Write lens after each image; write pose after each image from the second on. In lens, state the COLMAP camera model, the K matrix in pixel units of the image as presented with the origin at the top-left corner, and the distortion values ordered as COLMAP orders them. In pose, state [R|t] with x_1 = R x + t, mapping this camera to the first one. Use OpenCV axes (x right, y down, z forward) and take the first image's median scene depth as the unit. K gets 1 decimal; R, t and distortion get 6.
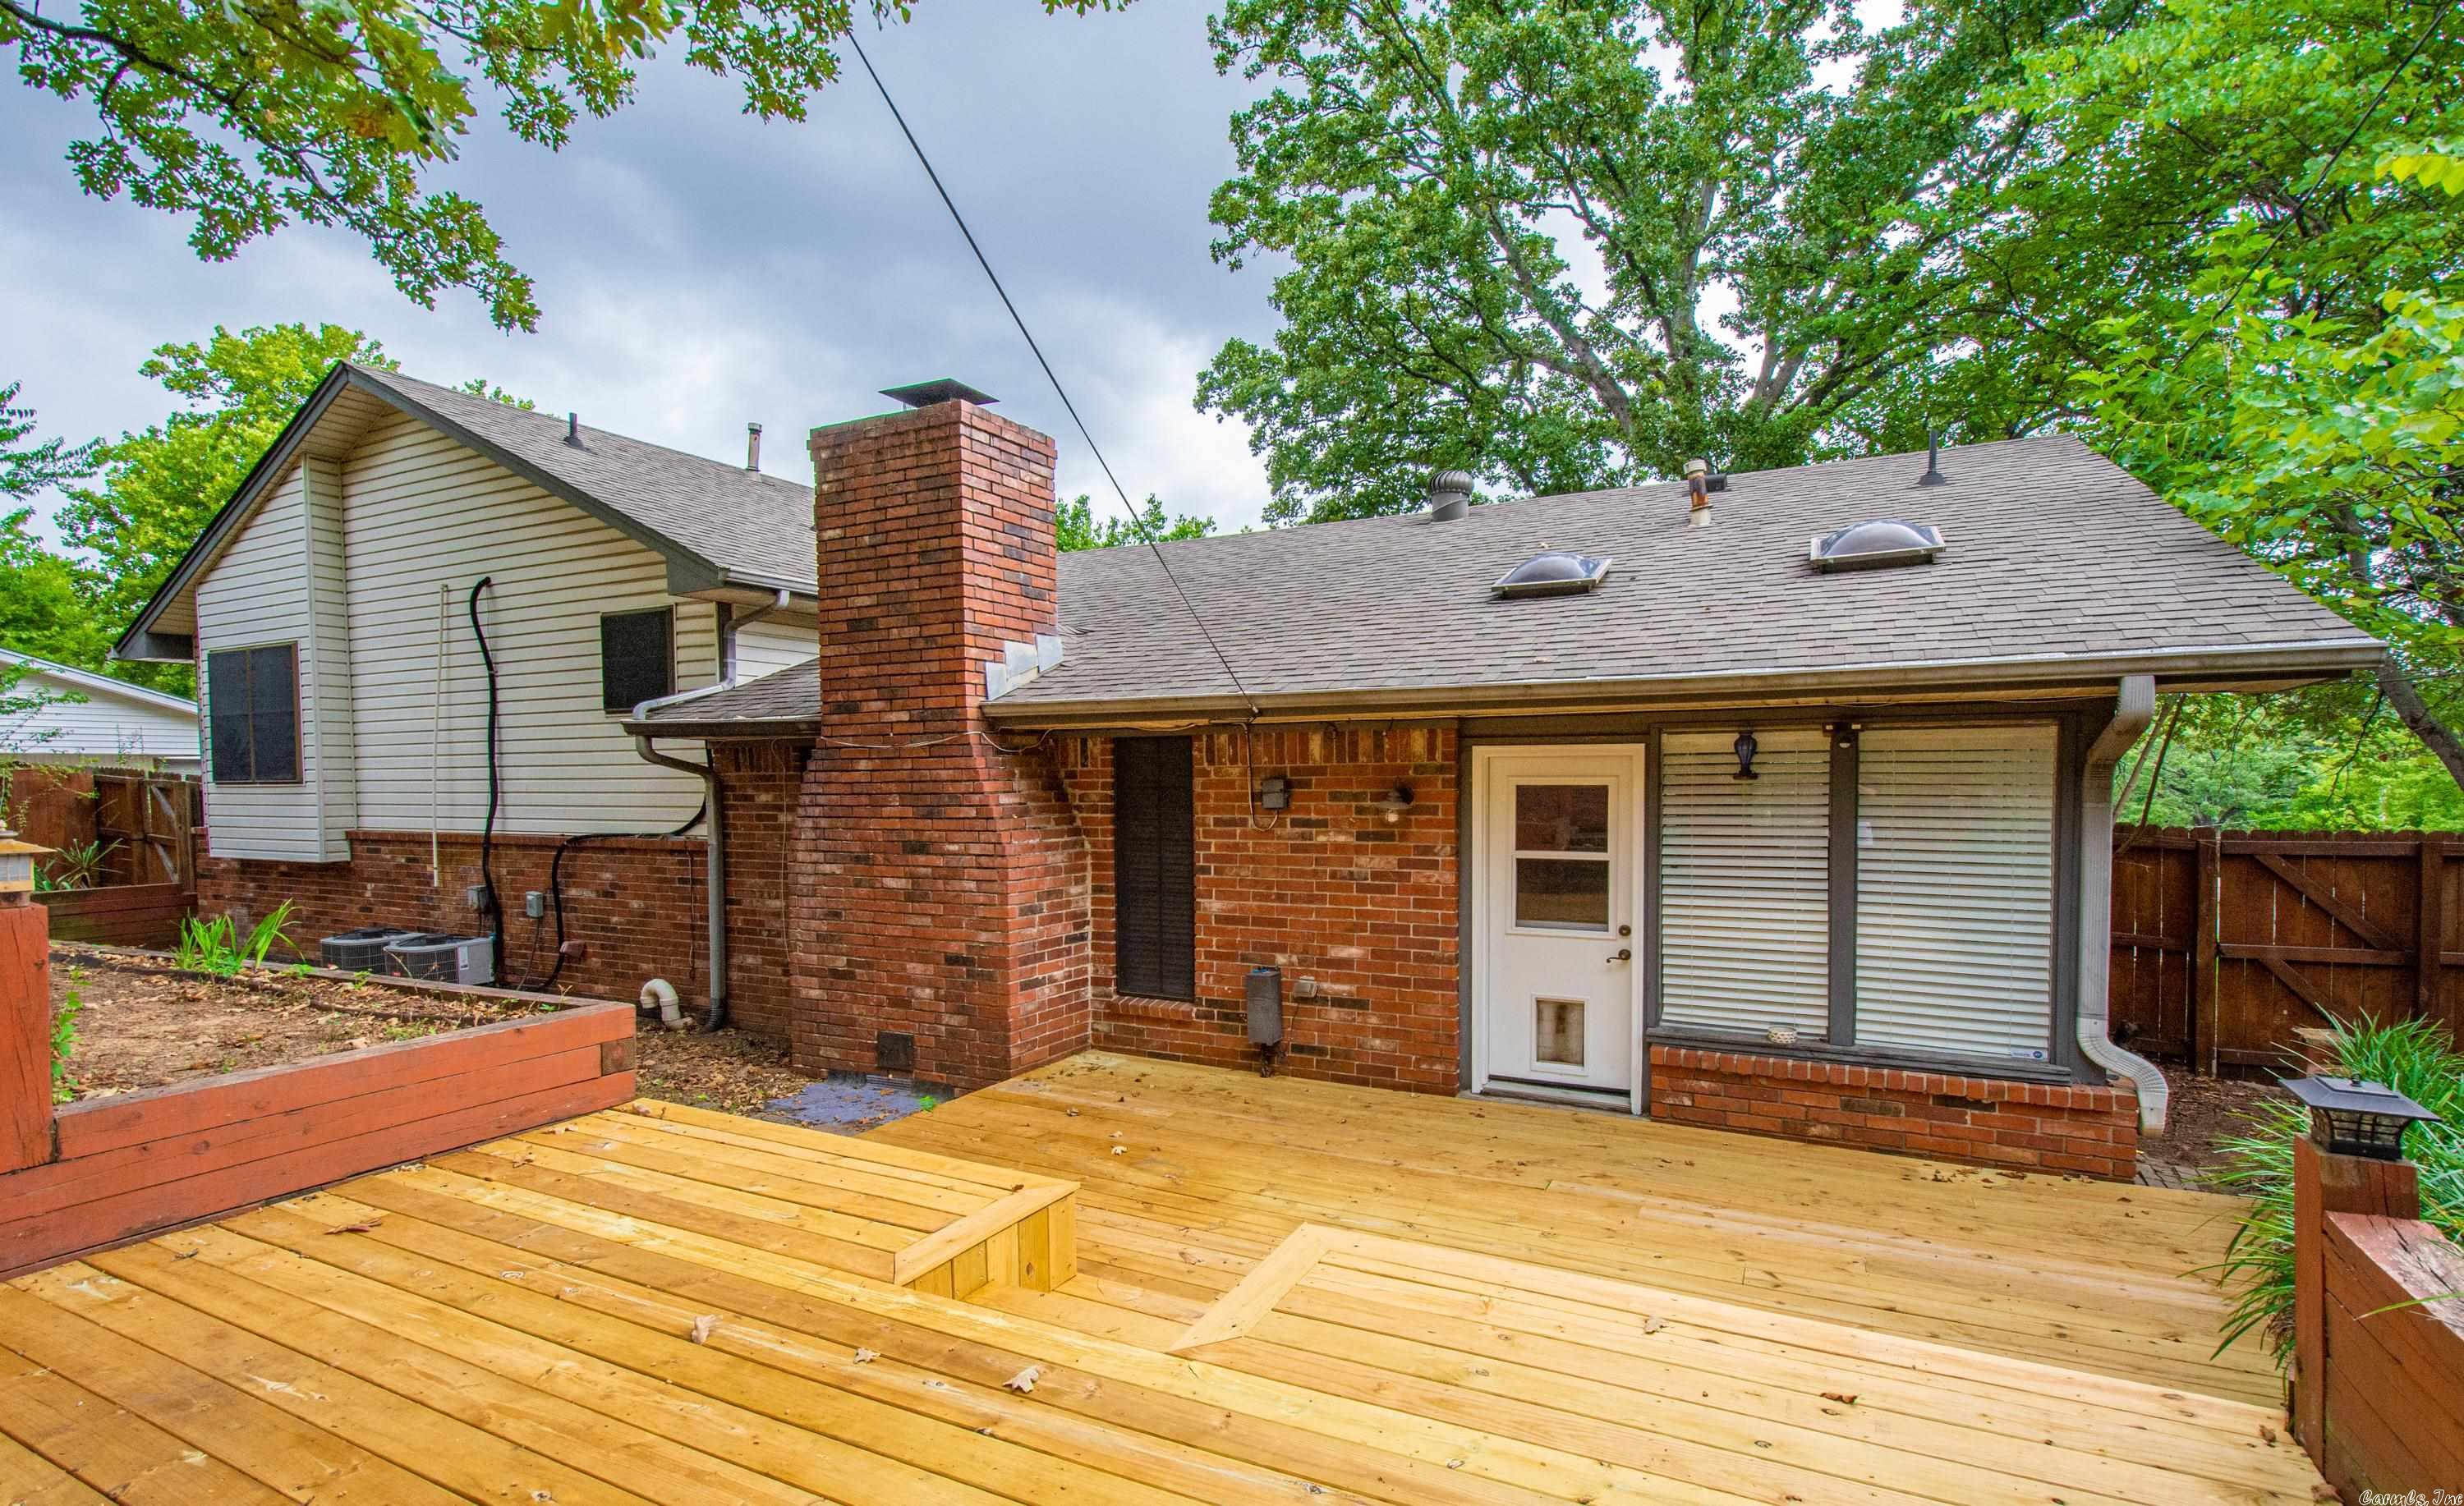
lens RADIAL K [[964.5, 0, 1207.6], [0, 964.5, 792.6], [0, 0, 1]] dist [0.020805, 0.000305]
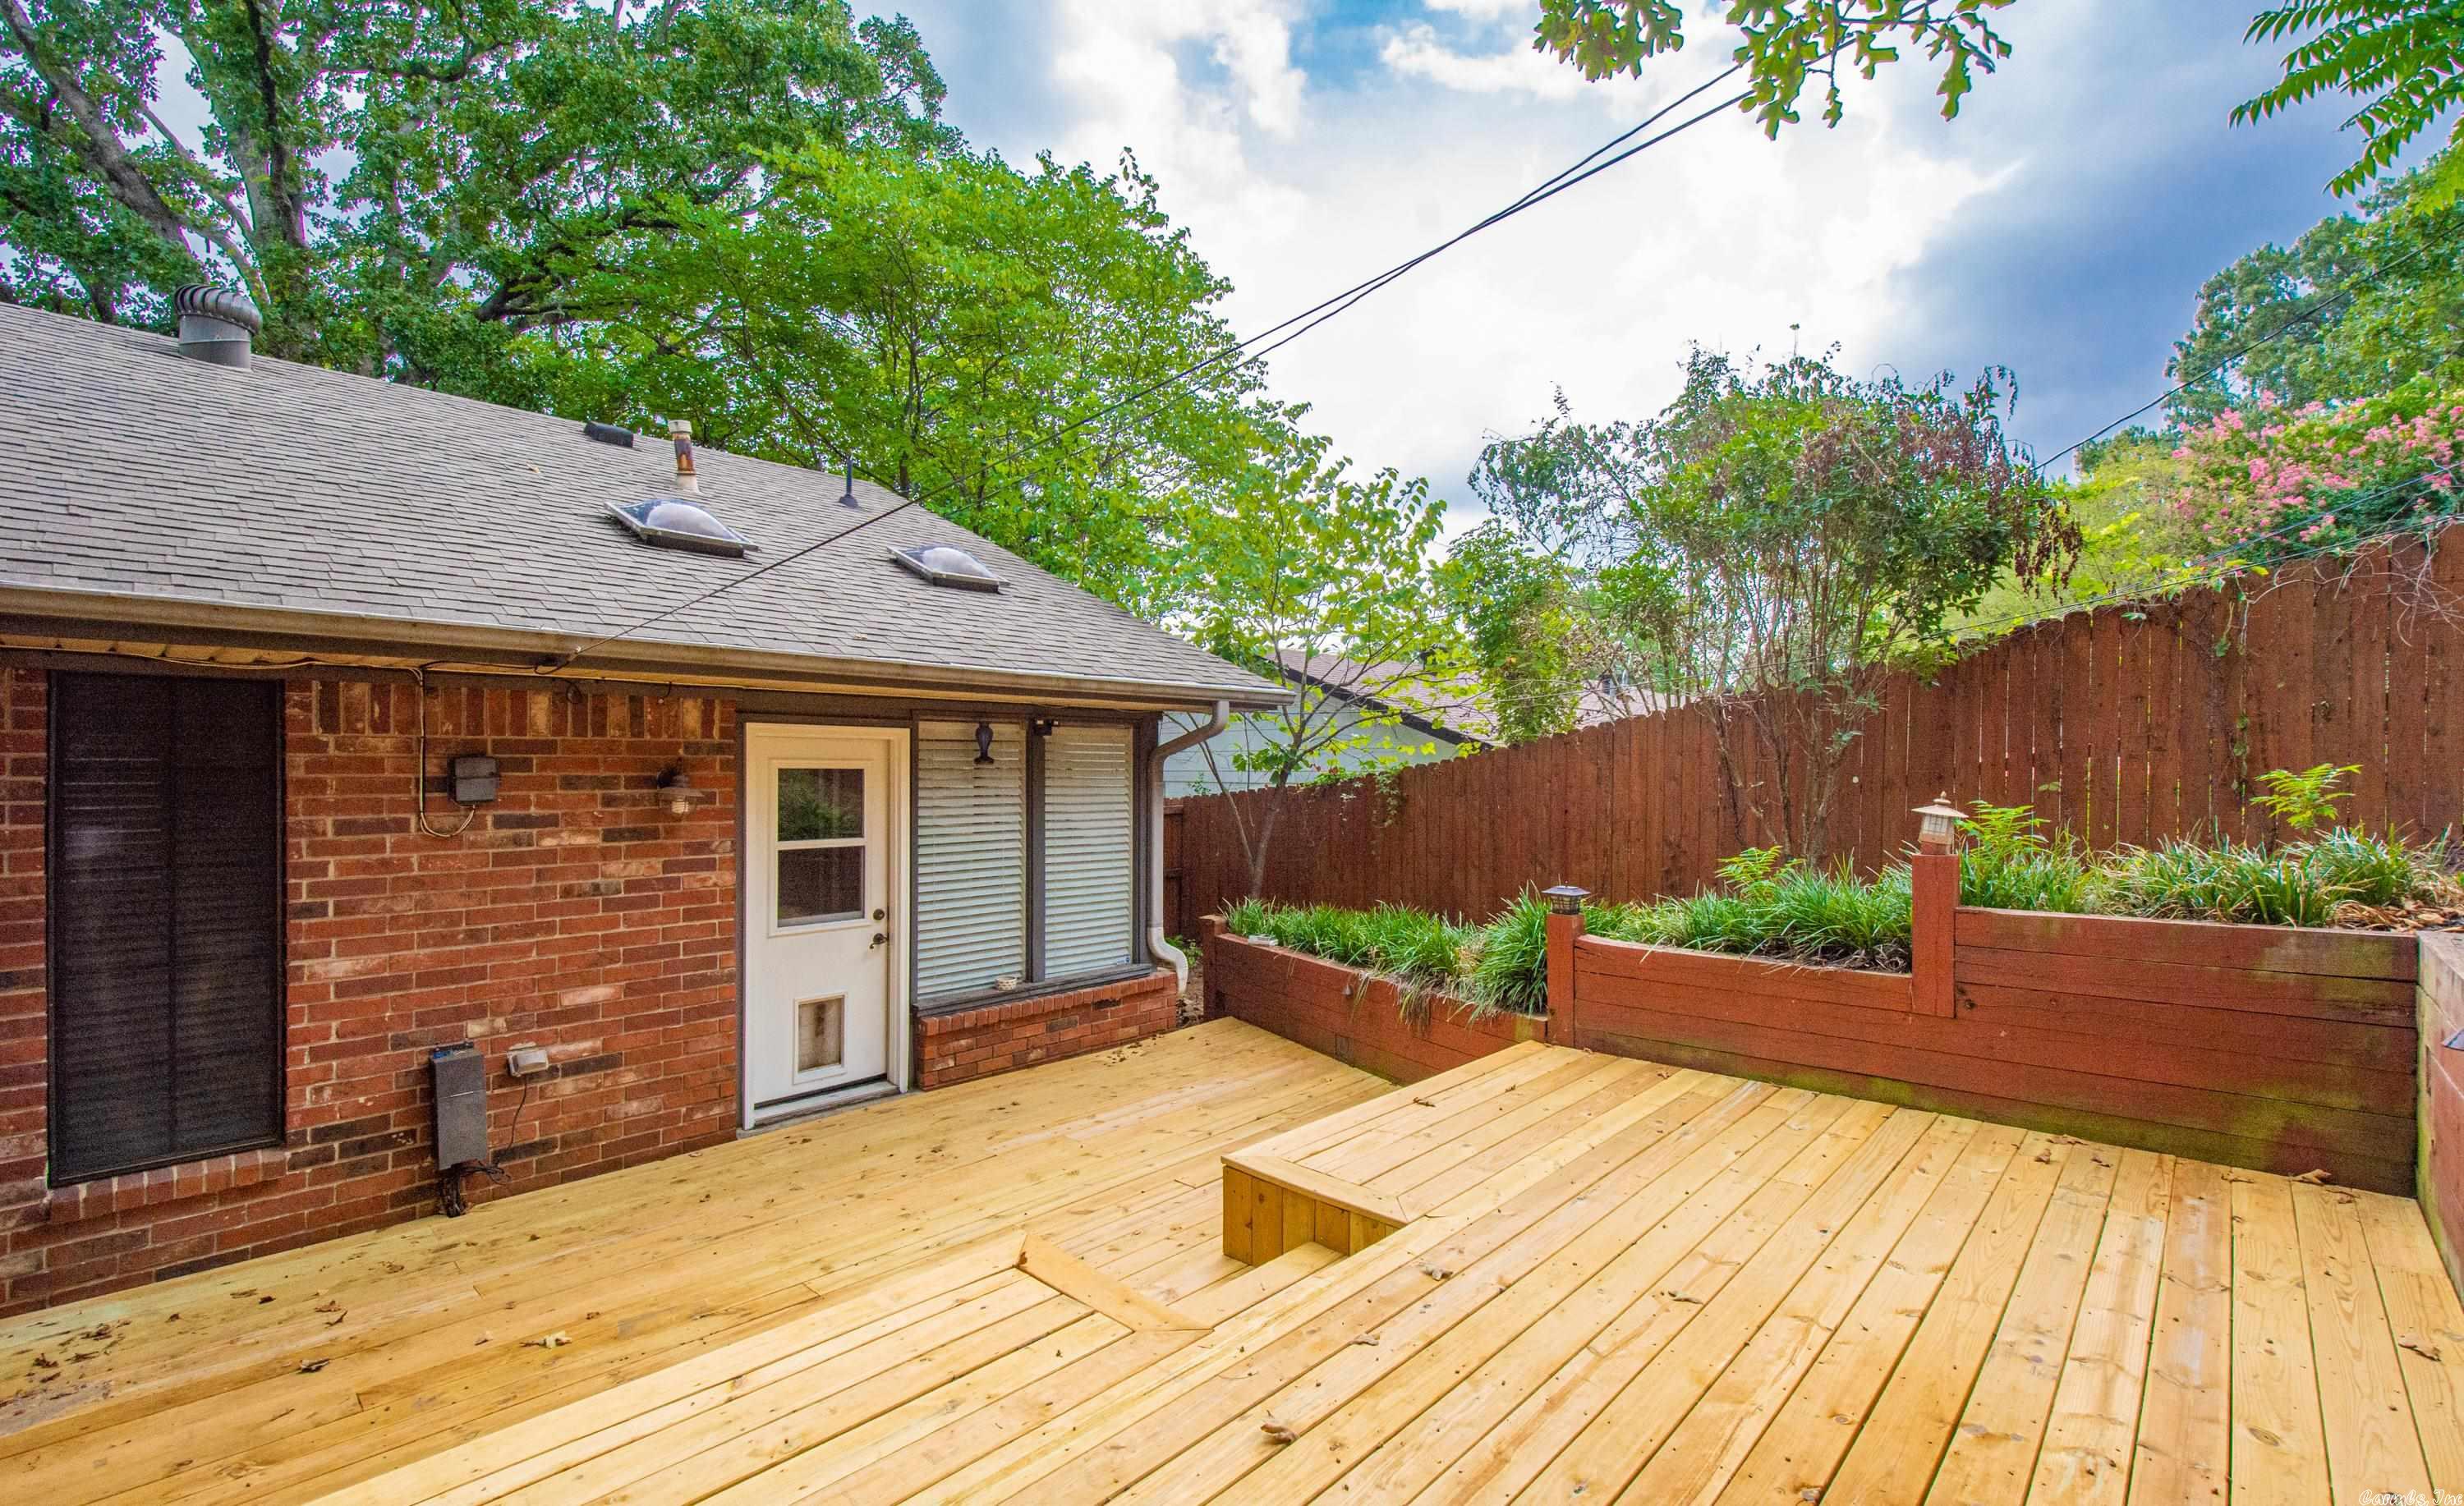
lens RADIAL K [[1100.6, 0, 1238.8], [0, 1100.6, 761.5], [0, 0, 1]] dist [0.019697, -0.000140]
pose [[0.324696, 0.013481, 0.945722, -0.494833], [0.010054, 0.999793, -0.017703, 0.008009], [-0.945765, 0.015256, 0.324493, 0.260865]]
